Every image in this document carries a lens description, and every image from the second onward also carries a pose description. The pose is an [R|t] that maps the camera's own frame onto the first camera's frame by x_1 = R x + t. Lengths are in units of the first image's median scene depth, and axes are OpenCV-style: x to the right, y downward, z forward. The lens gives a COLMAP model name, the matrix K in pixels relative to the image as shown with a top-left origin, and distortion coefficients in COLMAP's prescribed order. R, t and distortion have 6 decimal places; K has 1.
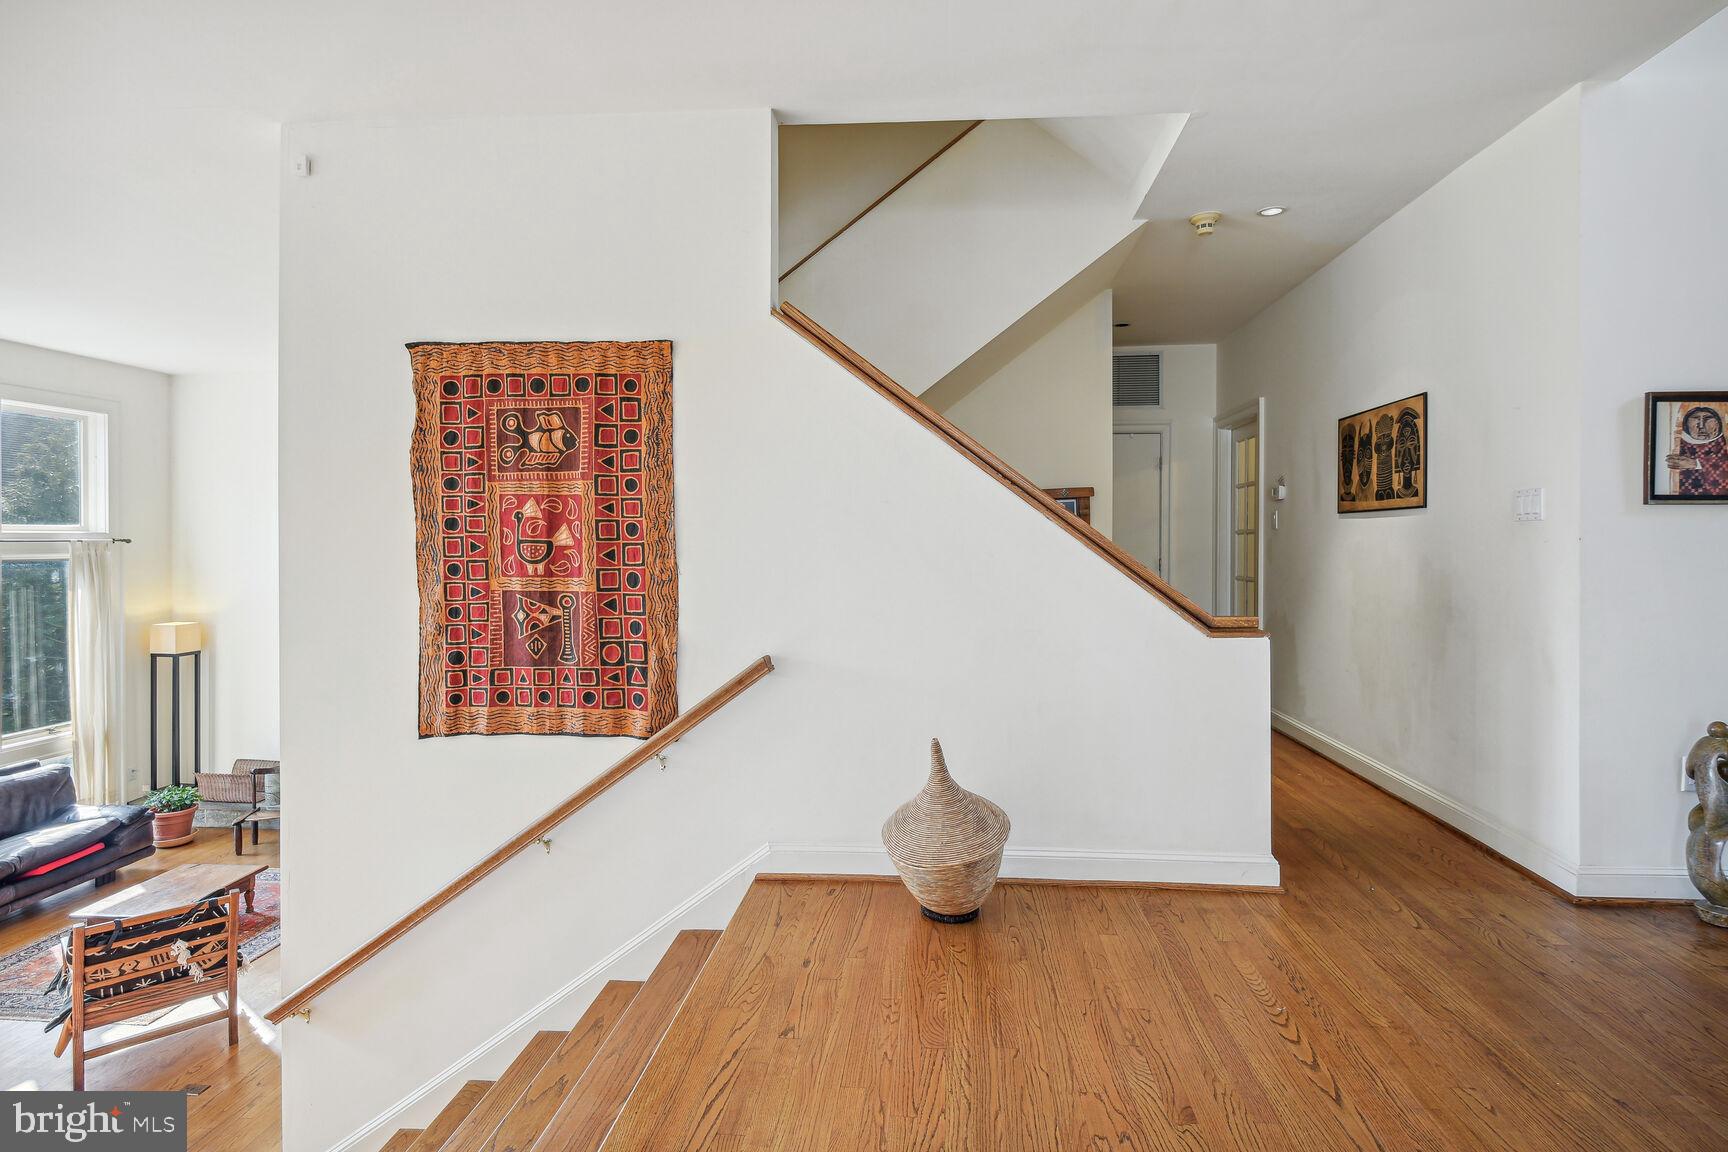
lens RADIAL K [[902.4, 0, 885.1], [0, 902.4, 545.1], [0, 0, 1]] dist [0.043909, 0.000733]
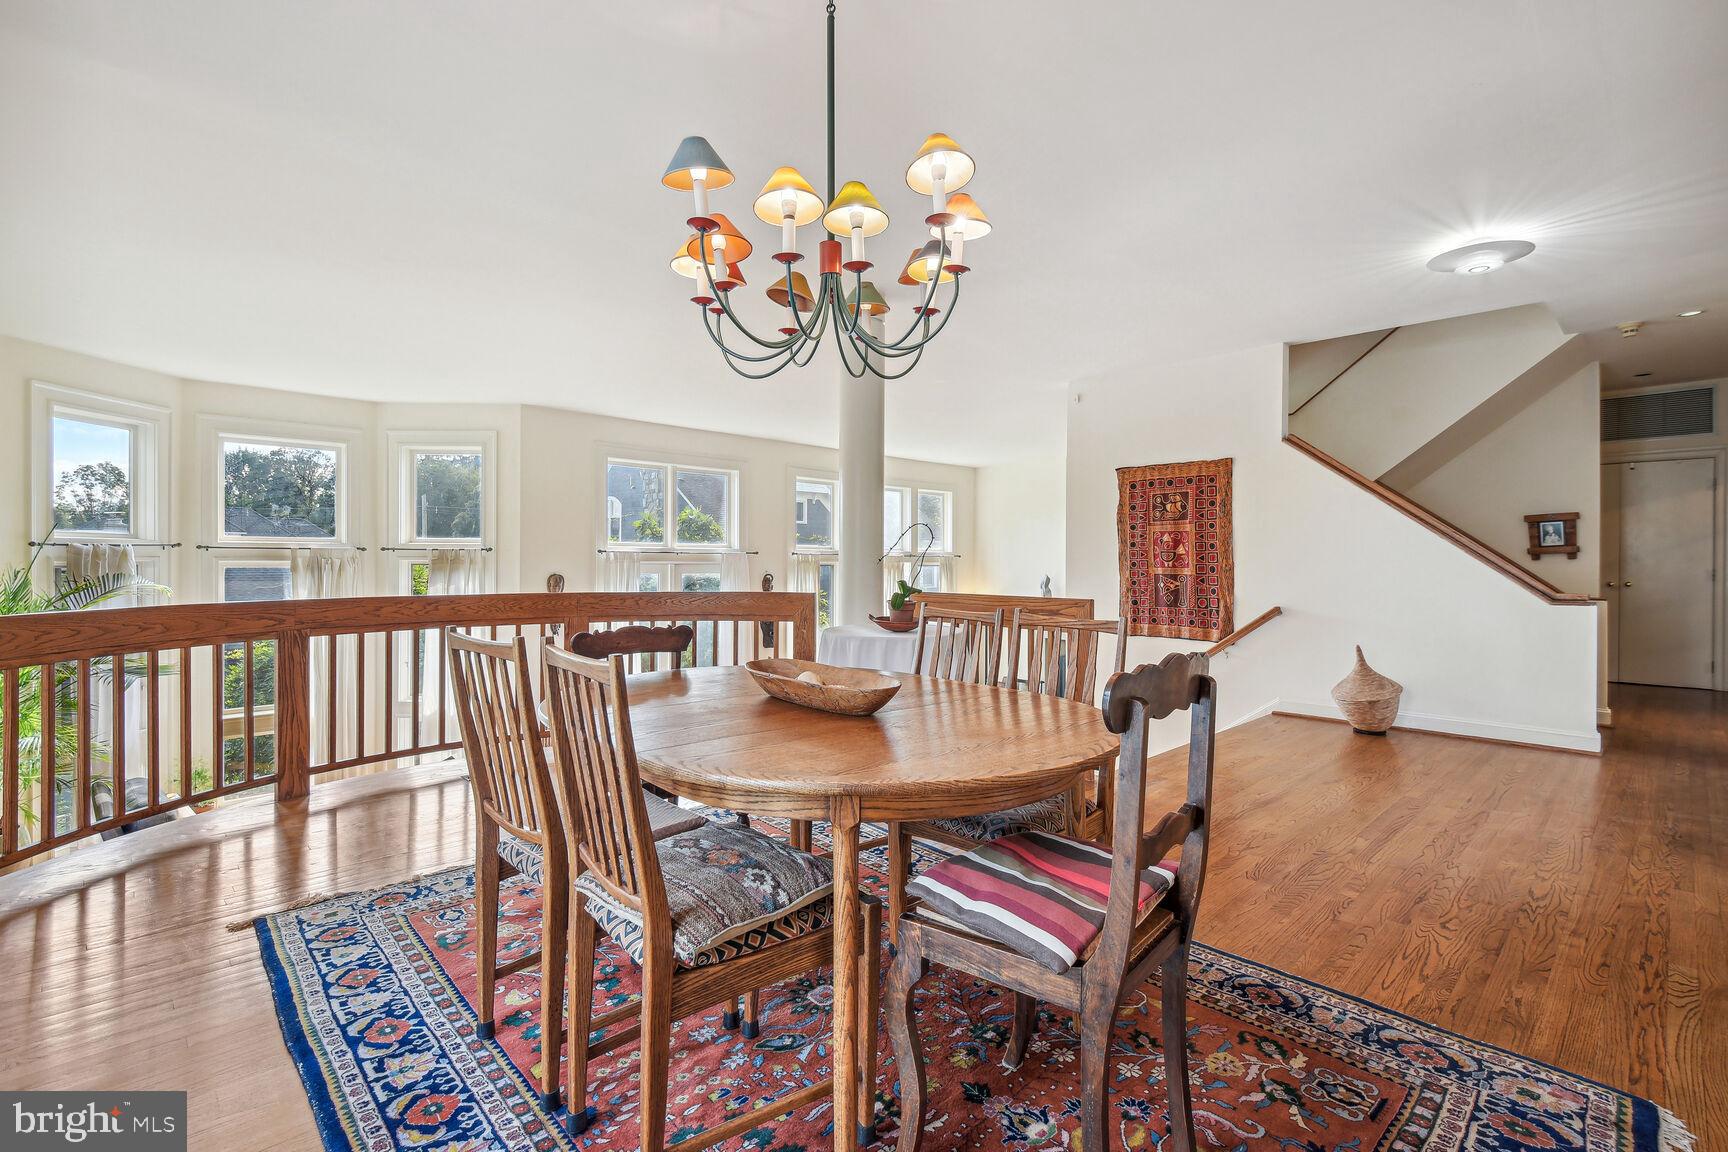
lens RADIAL K [[786.2, 0, 865.7], [0, 786.2, 566.5], [0, 0, 1]] dist [-0.026748, -0.001481]
pose [[0.745164, 0.006228, -0.666852, 0.350659], [-0.003963, 0.999980, 0.004910, 0.025391], [0.666870, -0.001016, 0.745174, -0.948829]]
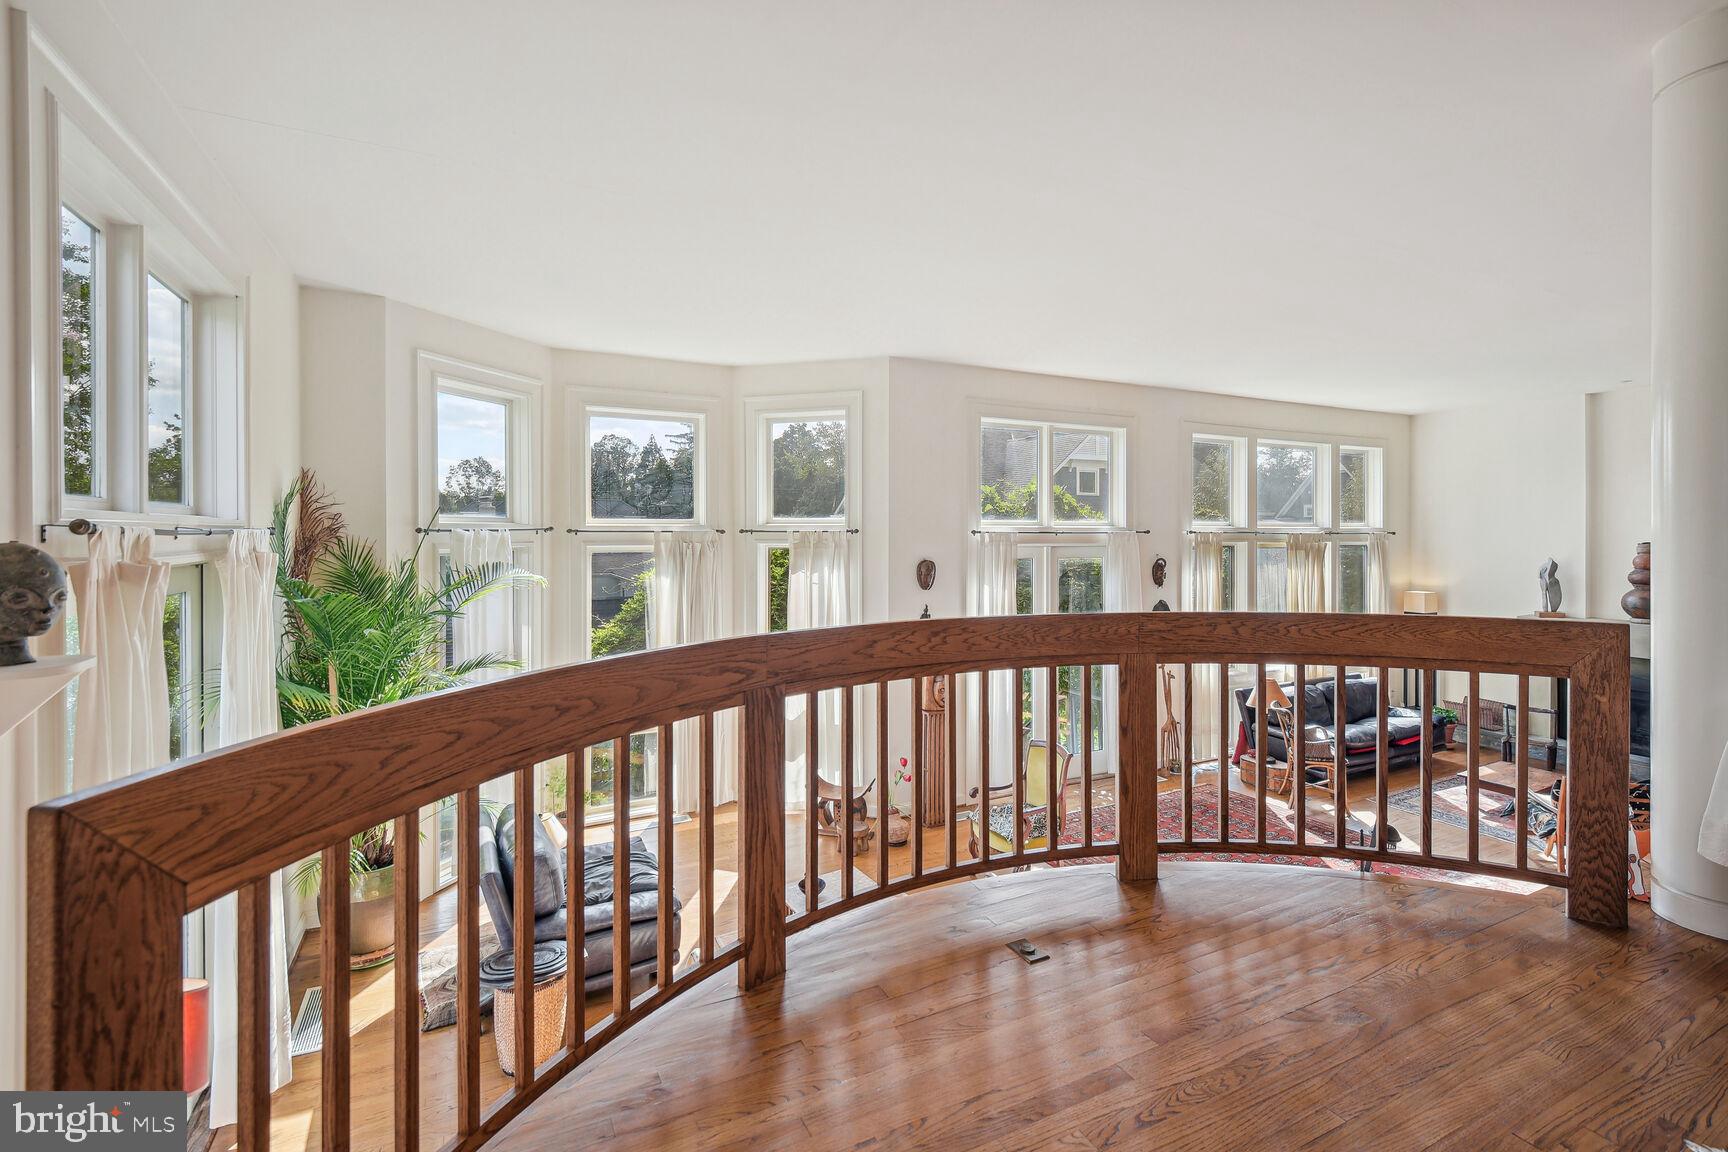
lens RADIAL K [[786.2, 0, 852.4], [0, 786.2, 533.4], [0, 0, 1]] dist [-0.026748, -0.001481]
pose [[0.483027, -0.003061, -0.875600, -0.438521], [0.000194, 0.999994, -0.003389, -0.001279], [0.875605, 0.001467, 0.483025, -0.917125]]
